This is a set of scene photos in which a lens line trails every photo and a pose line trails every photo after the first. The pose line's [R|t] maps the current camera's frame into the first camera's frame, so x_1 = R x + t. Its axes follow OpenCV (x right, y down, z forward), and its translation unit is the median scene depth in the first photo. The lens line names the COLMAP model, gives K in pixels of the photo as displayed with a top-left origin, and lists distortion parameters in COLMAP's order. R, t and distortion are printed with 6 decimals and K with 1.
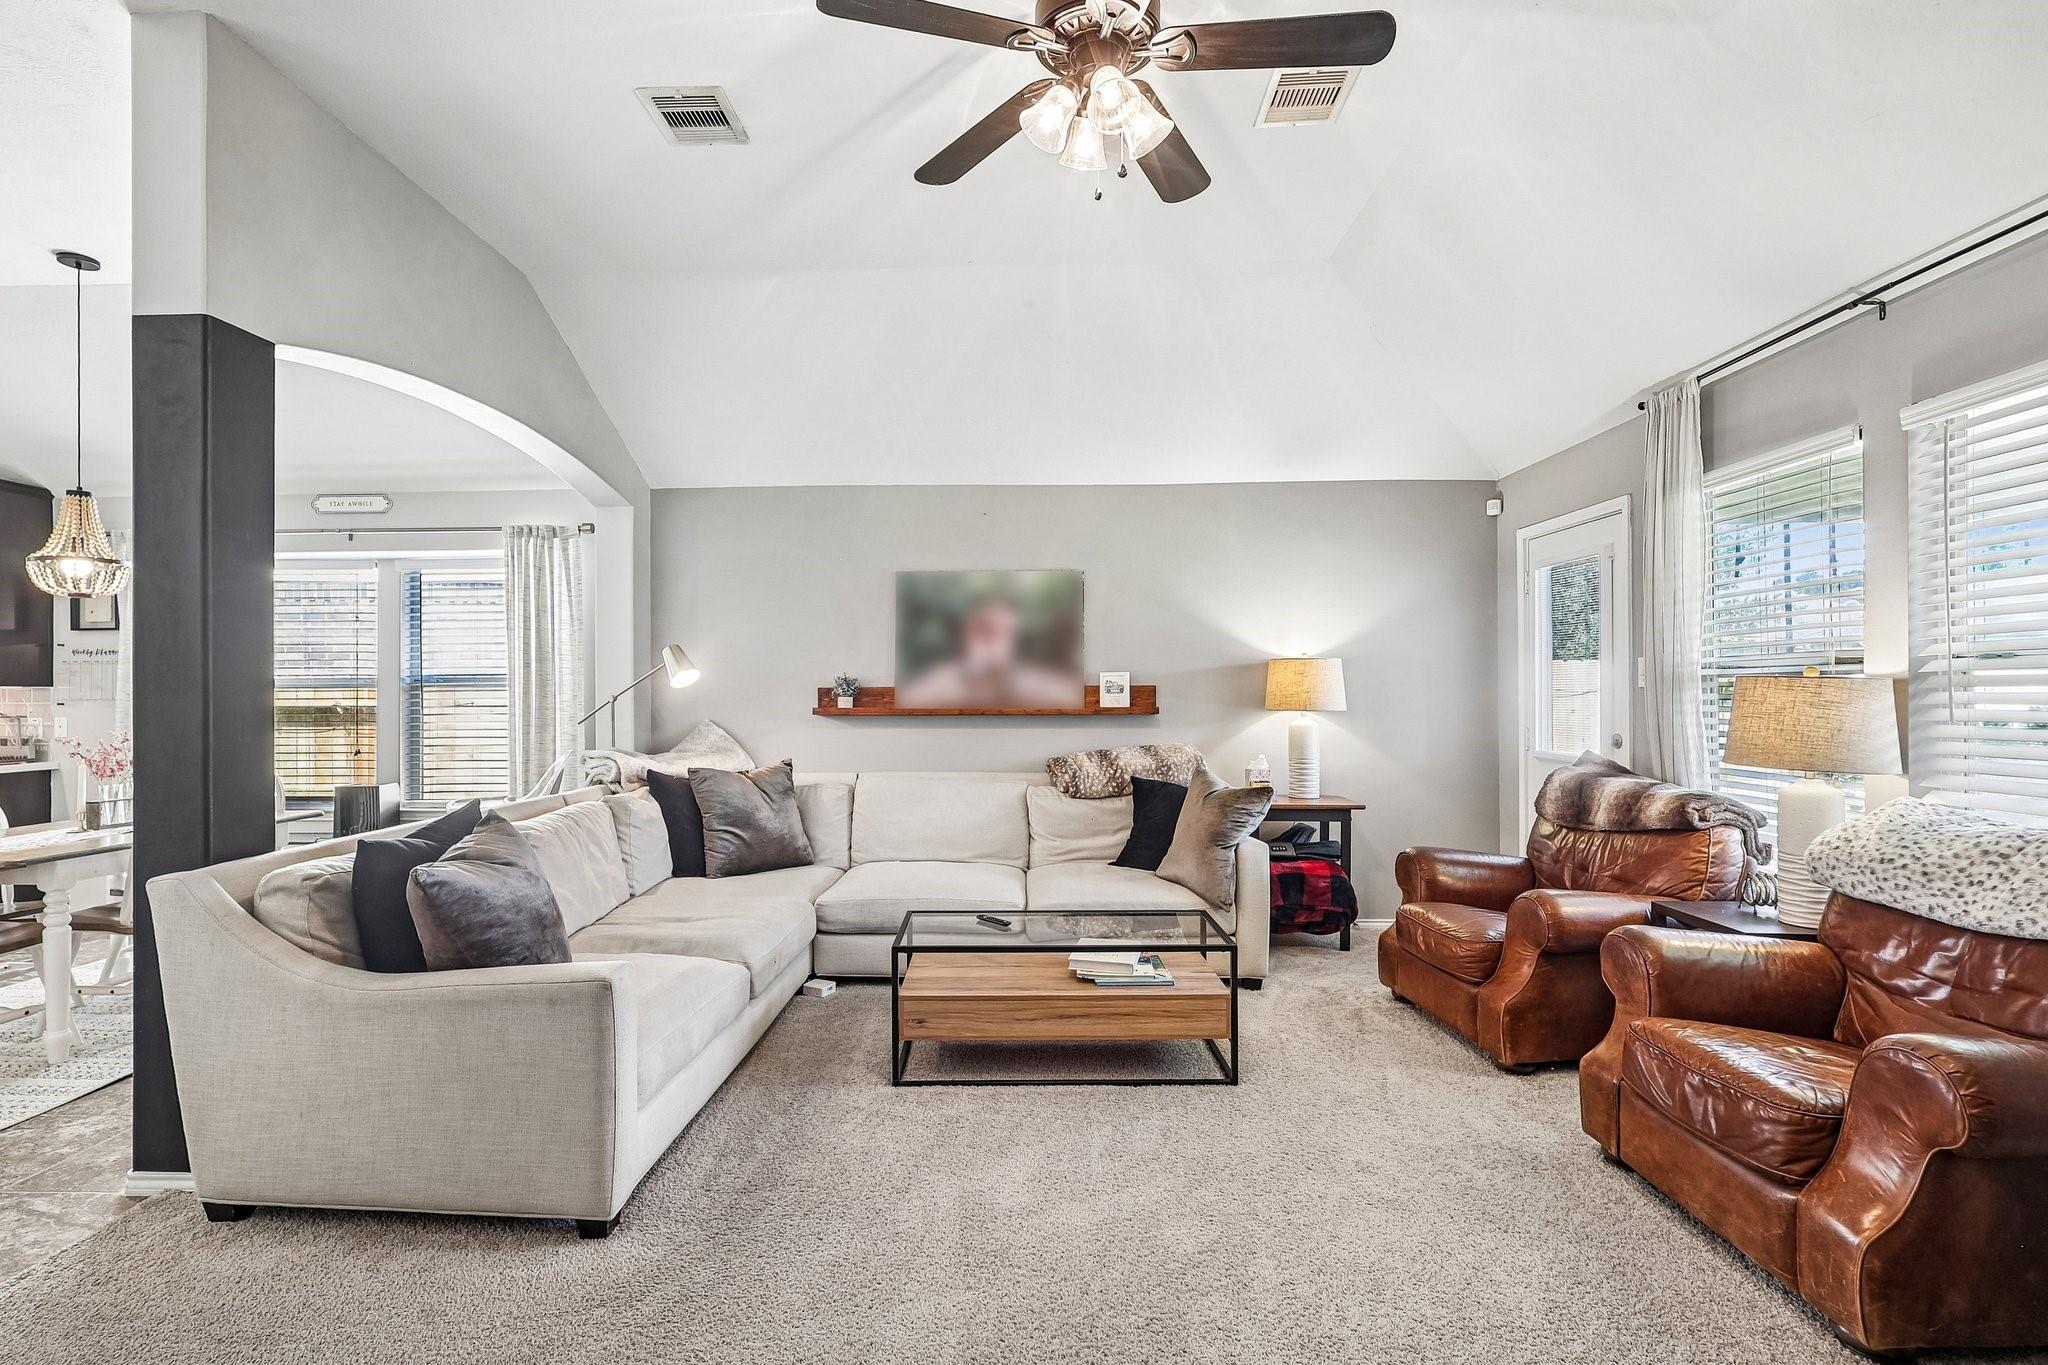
lens RADIAL K [[979.6, 0, 1012.4], [0, 979.6, 686.8], [0, 0, 1]] dist [-0.005346, 0.002631]
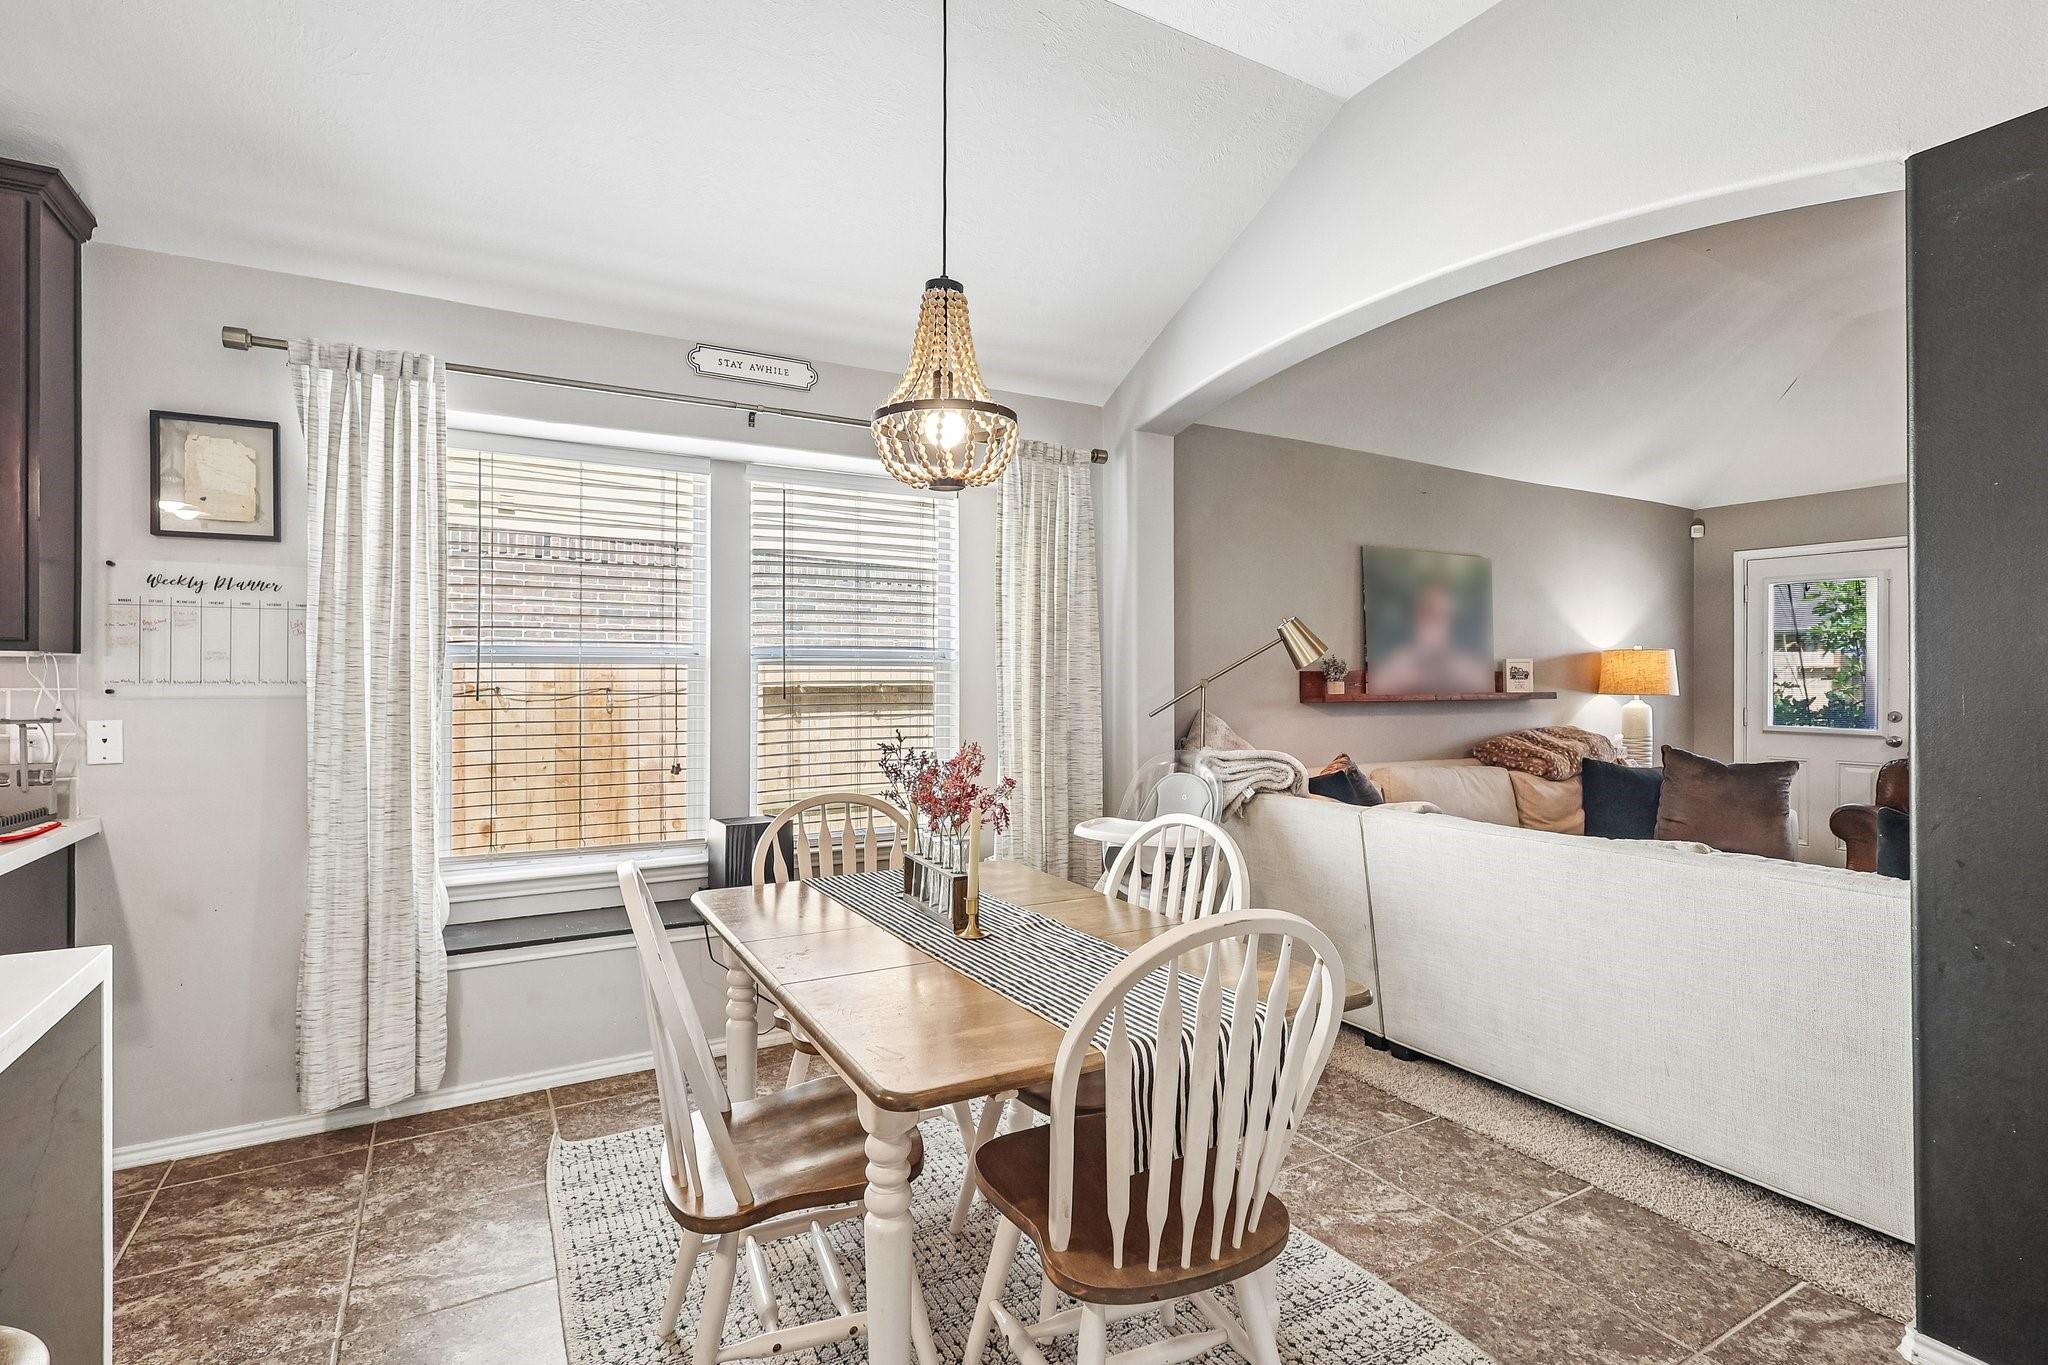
lens RADIAL K [[979.6, 0, 1023.2], [0, 979.6, 671.3], [0, 0, 1]] dist [-0.005346, 0.002631]
pose [[0.846468, 0.008852, 0.532366, -0.891076], [-0.008135, 0.999960, -0.003692, 0.006339], [-0.532377, -0.001206, 0.846506, 0.398090]]
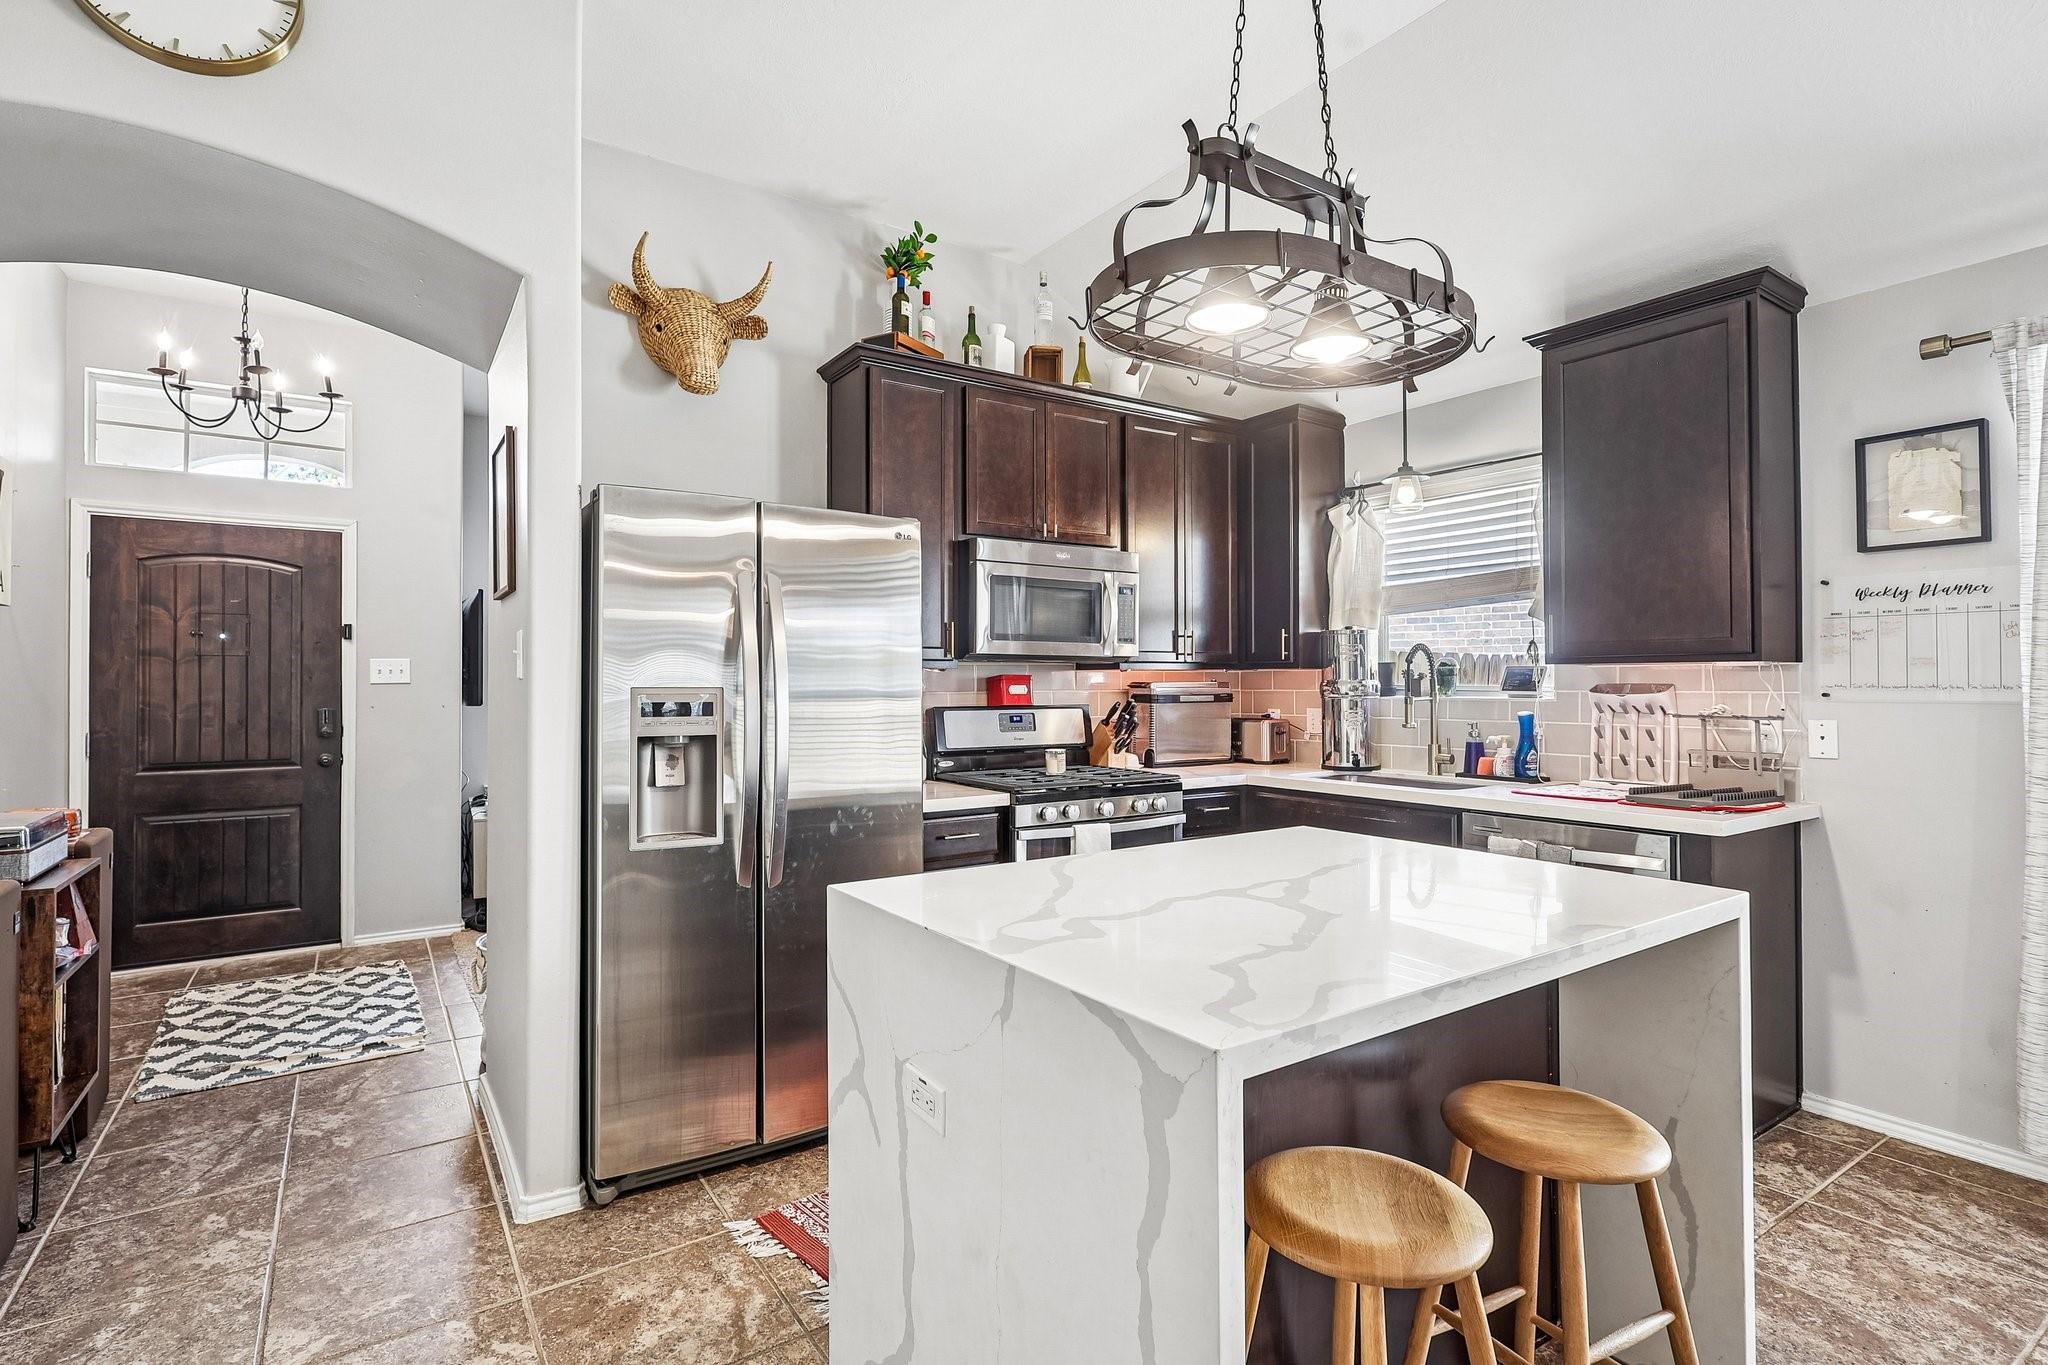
lens RADIAL K [[979.6, 0, 1012.1], [0, 979.6, 677.0], [0, 0, 1]] dist [-0.005346, 0.002631]
pose [[0.580743, -0.000826, -0.814086, -0.834339], [0.001951, 0.999998, 0.000377, 0.006945], [0.814084, -0.001807, 0.580744, 0.354442]]
